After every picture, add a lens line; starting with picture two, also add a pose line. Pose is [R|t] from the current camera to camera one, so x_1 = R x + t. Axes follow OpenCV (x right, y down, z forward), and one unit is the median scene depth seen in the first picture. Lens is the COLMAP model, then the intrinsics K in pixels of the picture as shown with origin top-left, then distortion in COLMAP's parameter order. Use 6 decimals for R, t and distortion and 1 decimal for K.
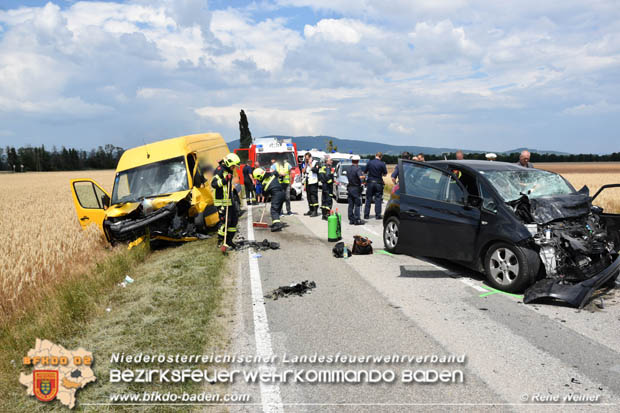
lens RADIAL K [[466.7, 0, 310.0], [0, 466.7, 206.5], [0, 0, 1]] dist [-0.034476, -0.003231]
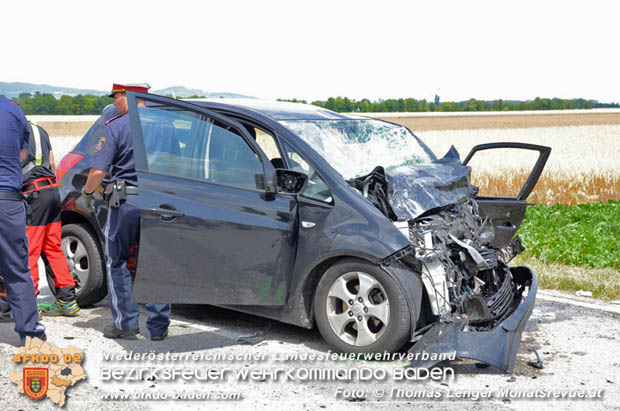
lens RADIAL K [[899.4, 0, 310.0], [0, 899.4, 205.5], [0, 0, 1]] dist [0.102603, 0.056487]
pose [[0.847391, -0.040211, 0.529445, -0.077726], [0.041976, 0.999081, 0.008696, 0.004386], [-0.529308, 0.014855, 0.848300, 0.116821]]
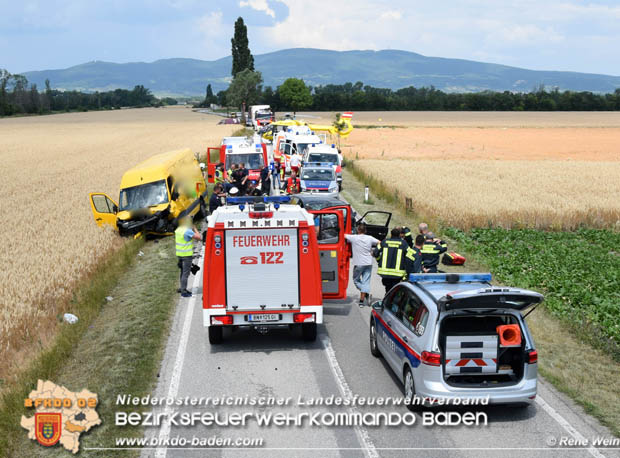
lens RADIAL K [[813.1, 0, 310.0], [0, 813.1, 229.0], [0, 0, 1]] dist [0.025099, 0.009448]
pose [[0.998584, 0.021046, -0.048858, 0.379708], [-0.018528, 0.998505, 0.051432, -0.105269], [0.049868, -0.050454, 0.997481, -1.855714]]
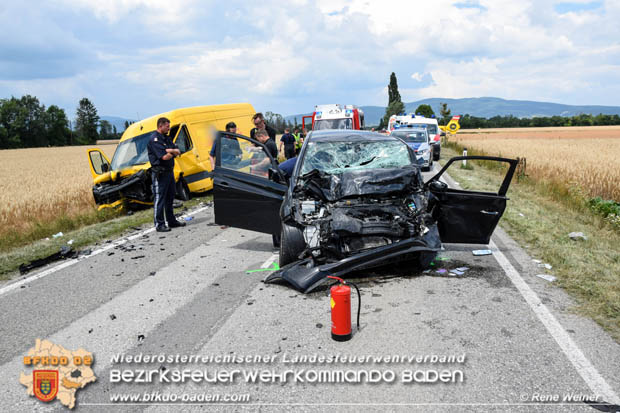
lens RADIAL K [[466.7, 0, 310.0], [0, 466.7, 206.5], [0, 0, 1]] dist [-0.034476, -0.003231]
pose [[0.951635, 0.037464, -0.304938, 0.443162], [-0.014667, 0.996946, 0.076710, -0.013514], [0.306881, -0.068527, 0.949278, 0.057909]]
